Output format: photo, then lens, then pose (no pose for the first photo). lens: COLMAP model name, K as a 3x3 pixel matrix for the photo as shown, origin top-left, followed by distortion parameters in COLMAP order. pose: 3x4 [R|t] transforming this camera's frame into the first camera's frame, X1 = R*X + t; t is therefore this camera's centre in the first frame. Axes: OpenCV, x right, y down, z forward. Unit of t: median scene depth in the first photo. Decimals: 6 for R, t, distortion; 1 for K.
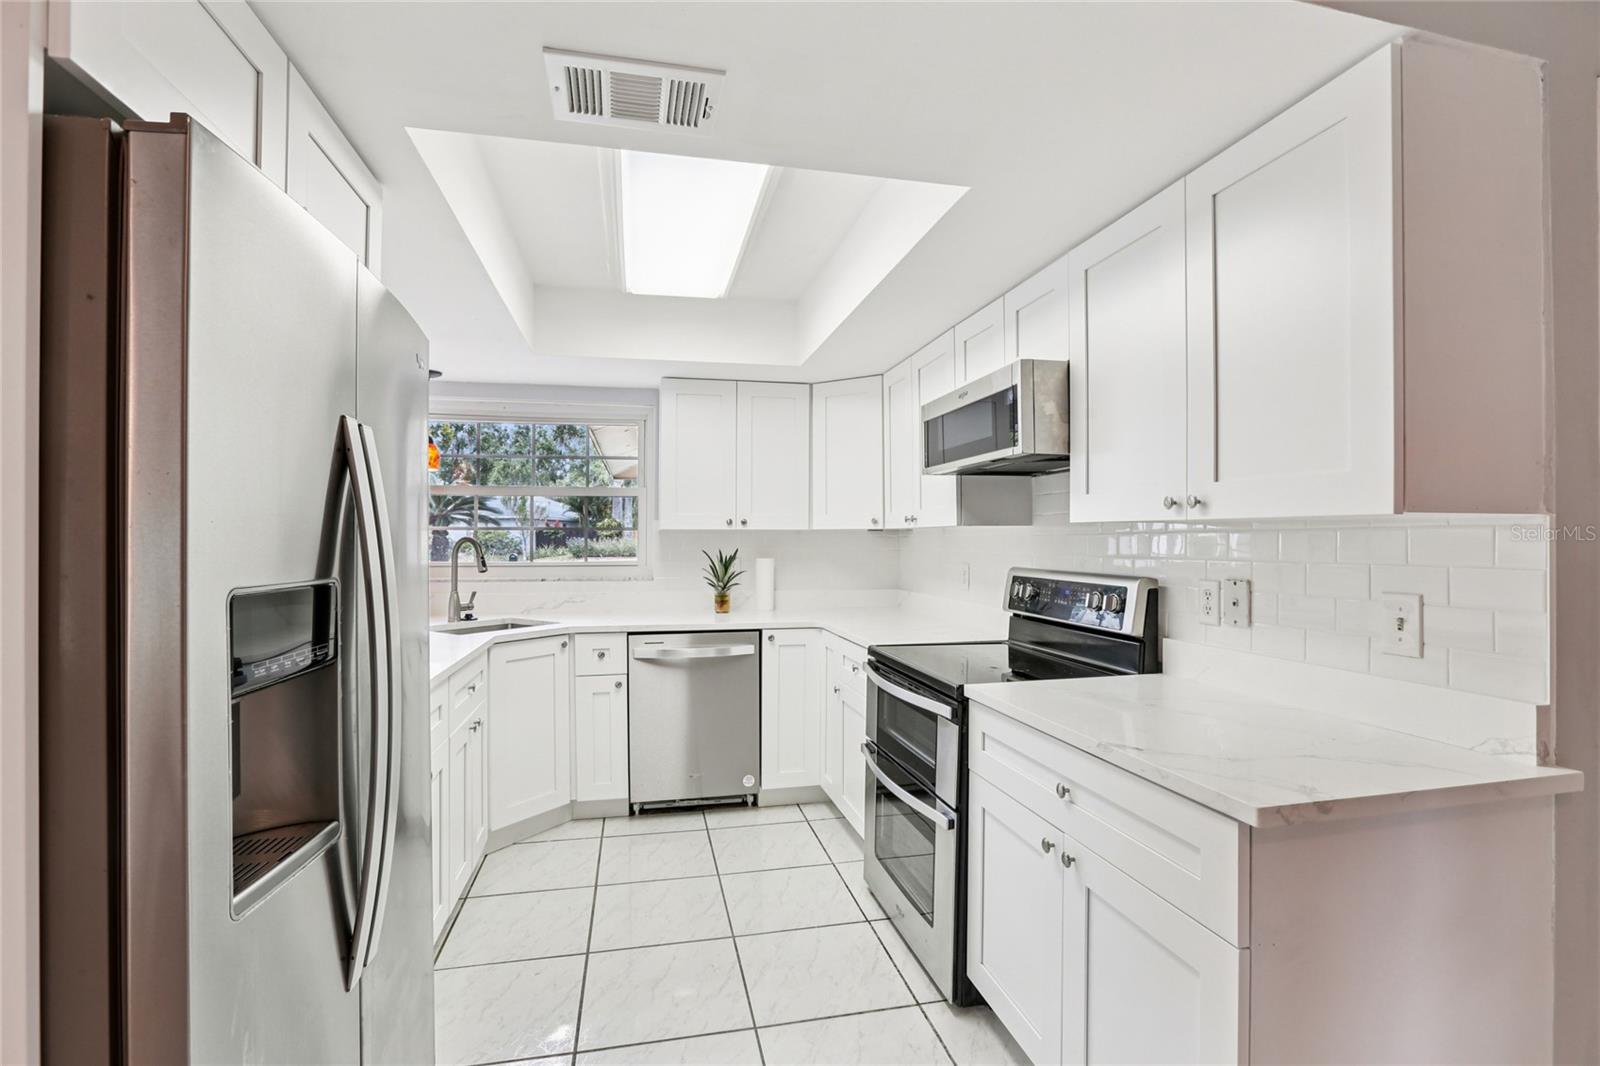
lens RADIAL K [[730.4, 0, 797.3], [0, 730.4, 536.9], [0, 0, 1]] dist [-0.050733, 0.017326]
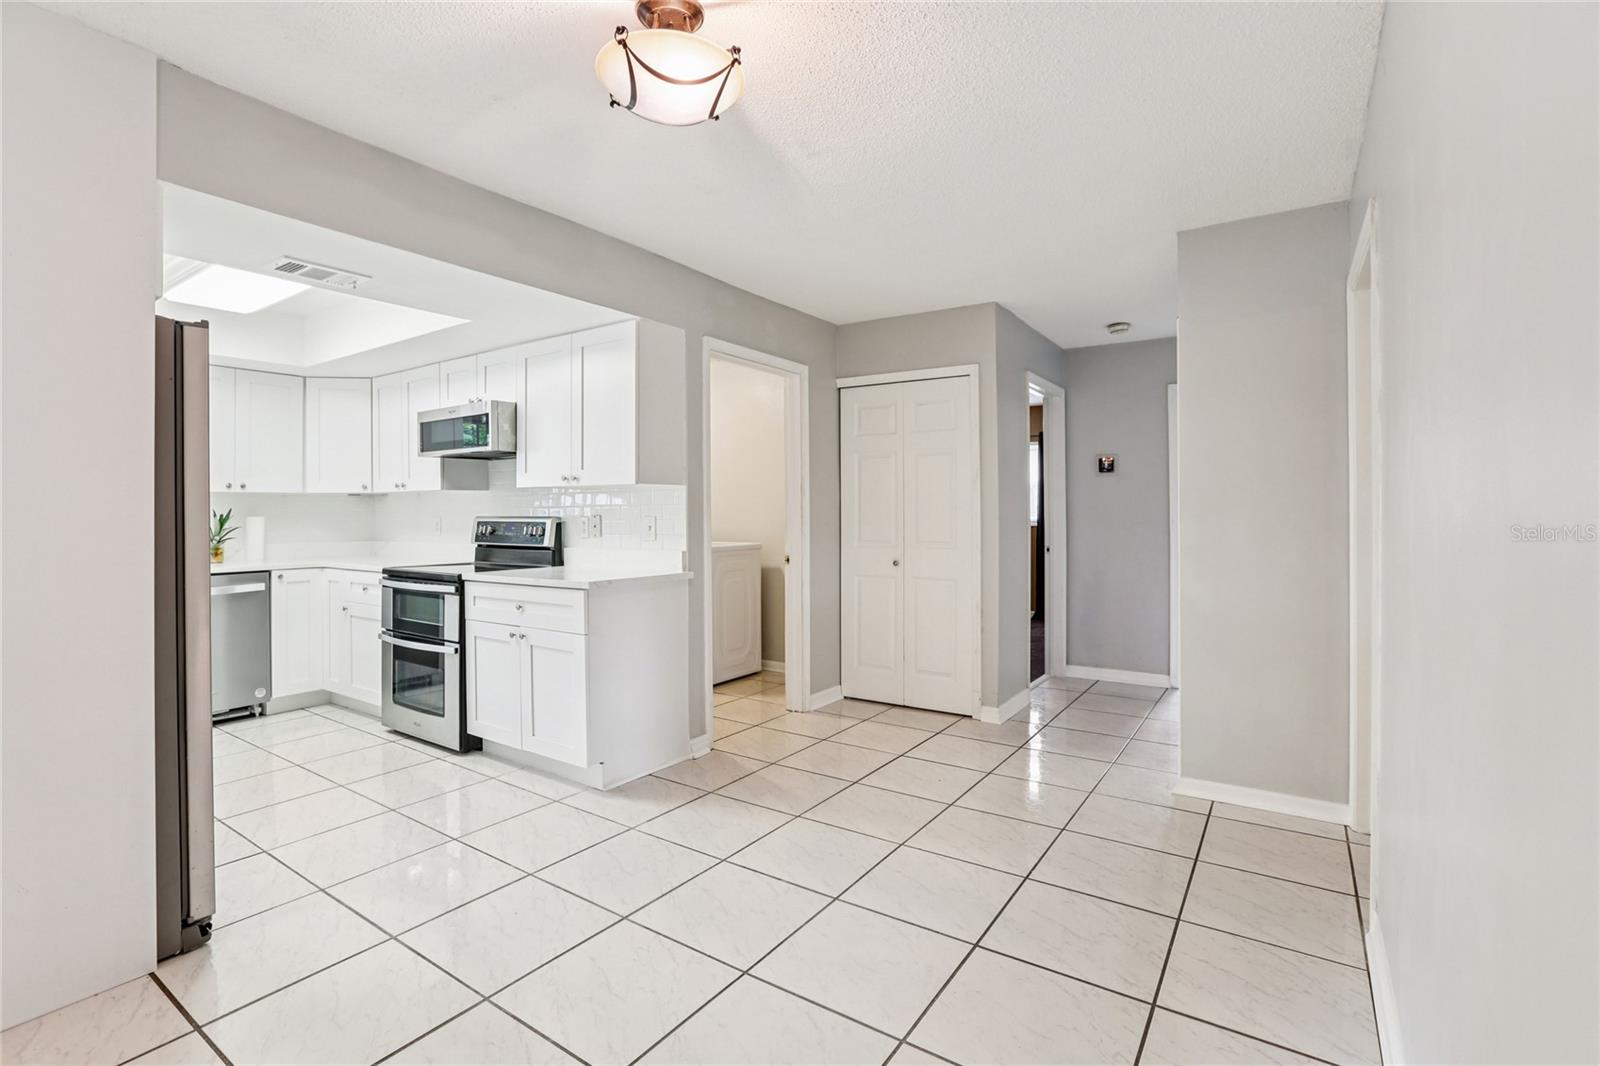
lens RADIAL K [[730.4, 0, 800.1], [0, 730.4, 509.4], [0, 0, 1]] dist [-0.050733, 0.017326]
pose [[0.724118, -0.005468, 0.689654, -0.299920], [0.005108, 0.999984, 0.002565, 0.027479], [-0.689657, 0.001665, 0.724135, -0.671847]]
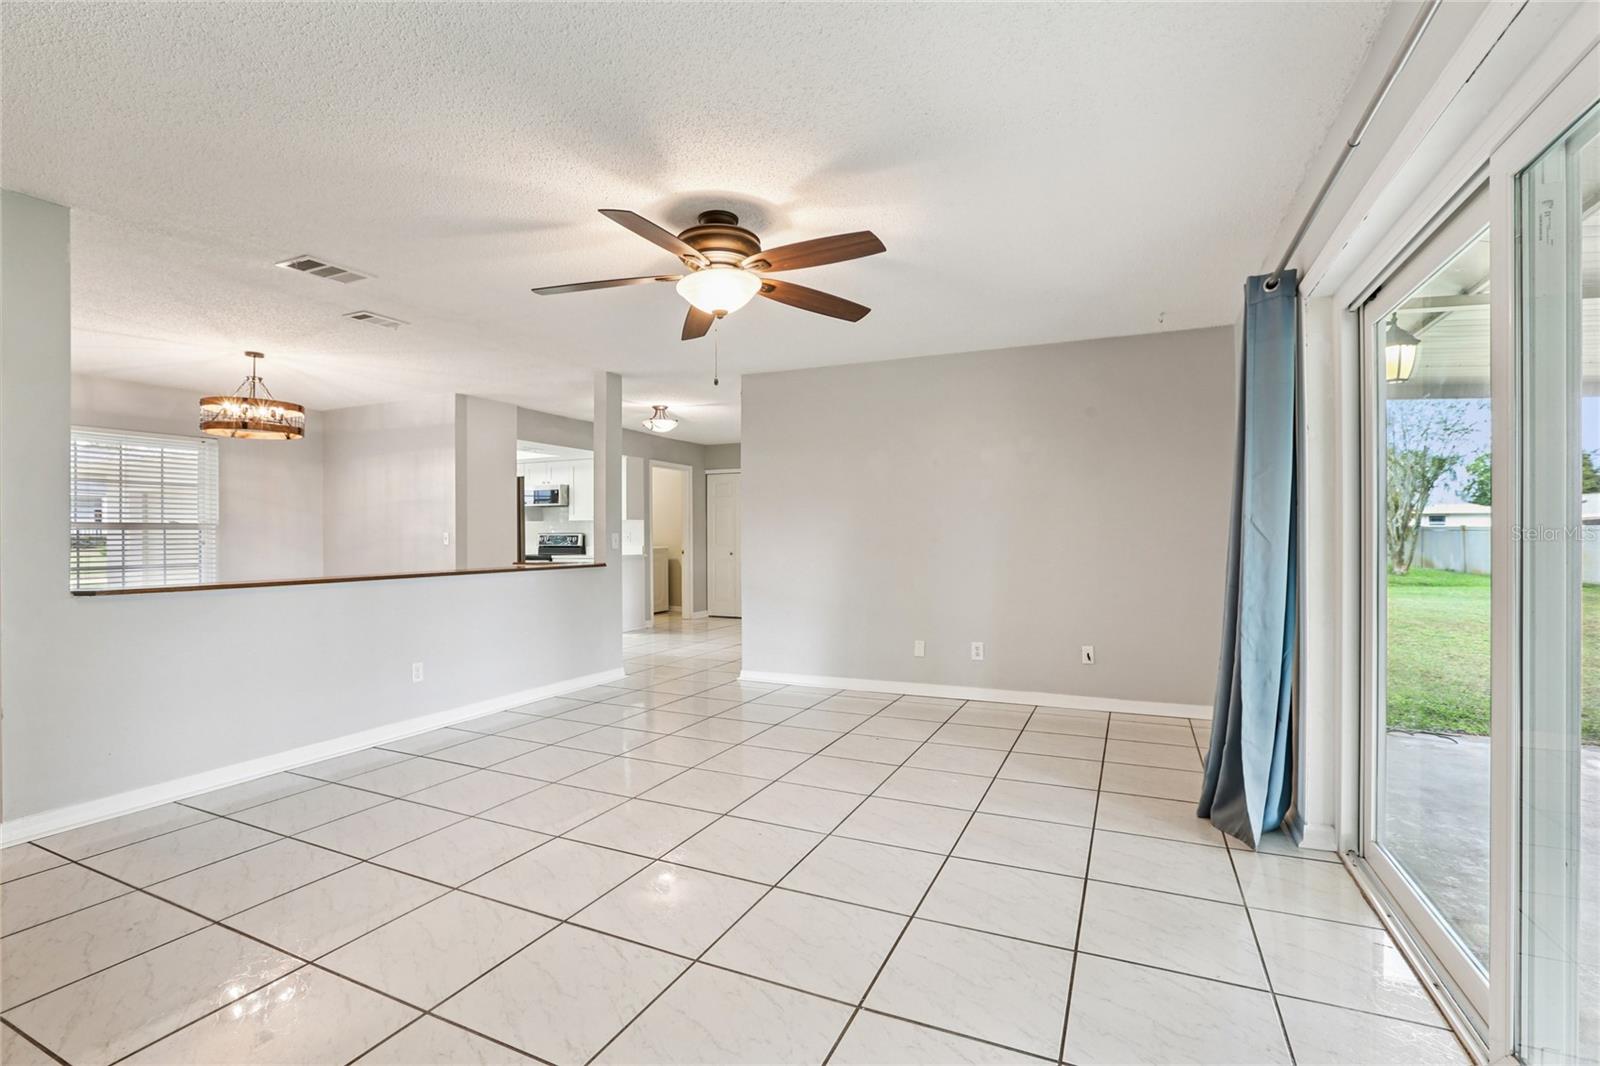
lens RADIAL K [[730.4, 0, 806.1], [0, 730.4, 547.8], [0, 0, 1]] dist [-0.050733, 0.017326]
pose [[0.595176, -0.020174, 0.803342, -1.805674], [0.004492, 0.999753, 0.021778, 0.044269], [-0.803583, -0.009353, 0.595120, -2.183308]]
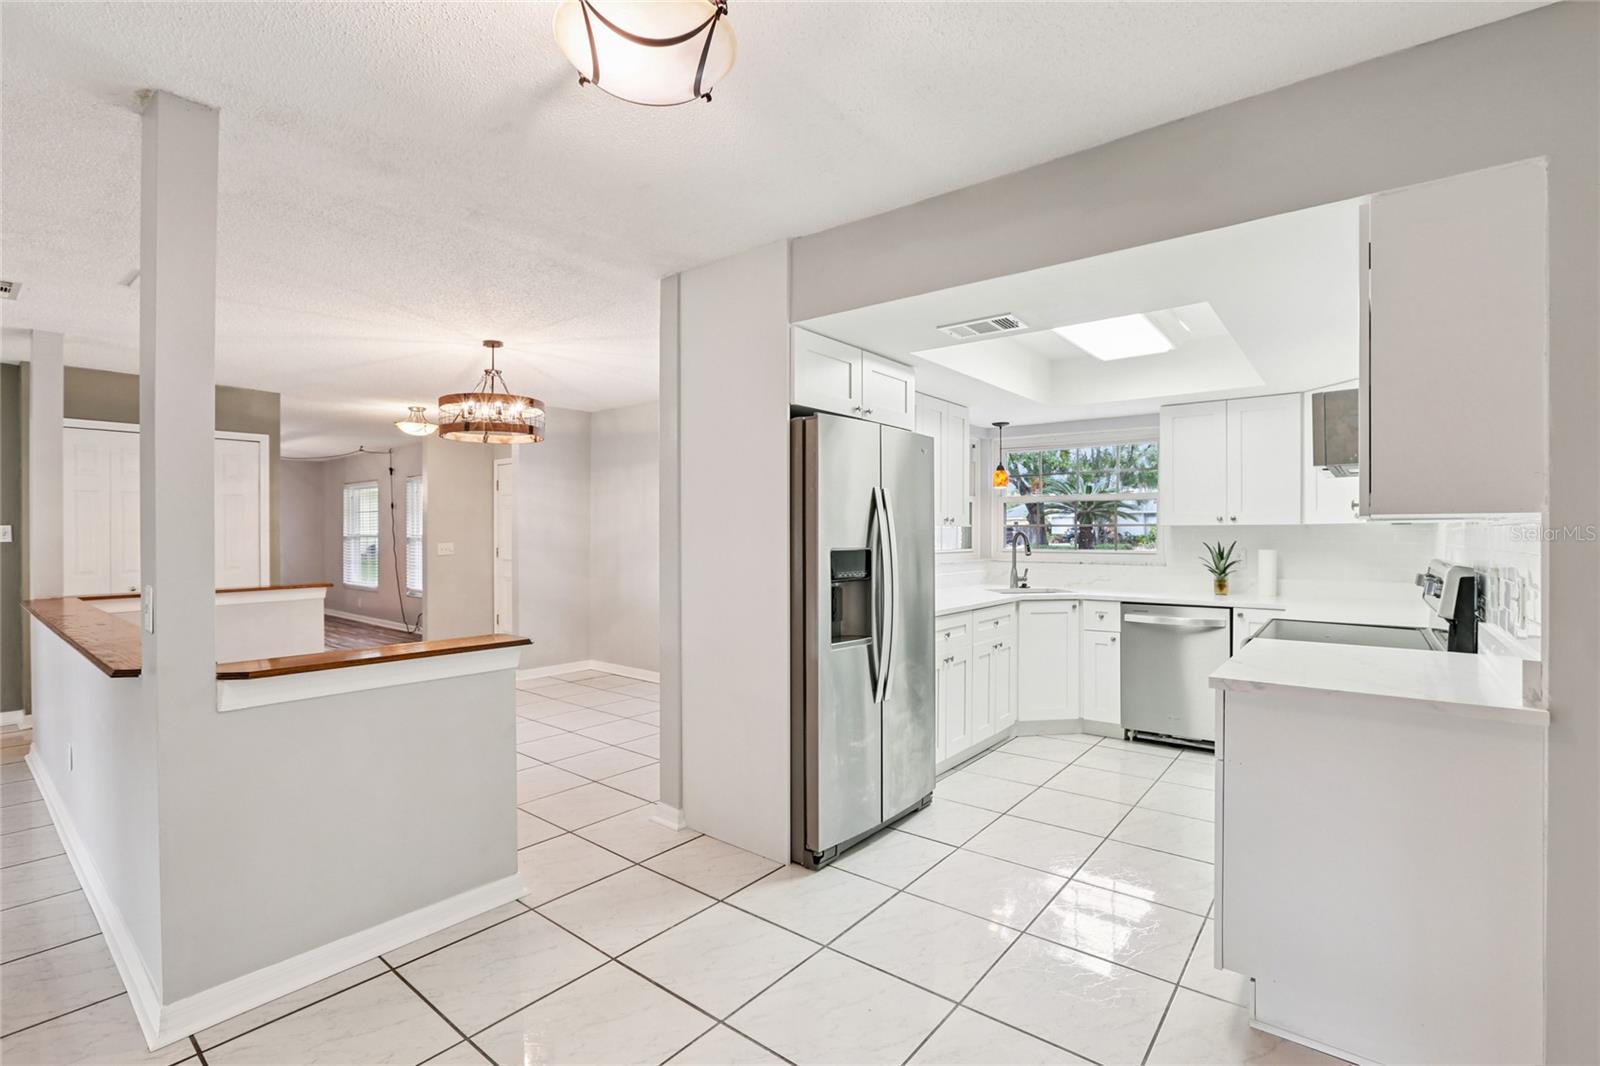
lens RADIAL K [[730.4, 0, 809.2], [0, 730.4, 531.8], [0, 0, 1]] dist [-0.050733, 0.017326]
pose [[0.634850, -0.003644, -0.772627, 0.536166], [0.004039, 0.999991, -0.001397, -0.000202], [0.772625, -0.002234, 0.634859, -0.373680]]
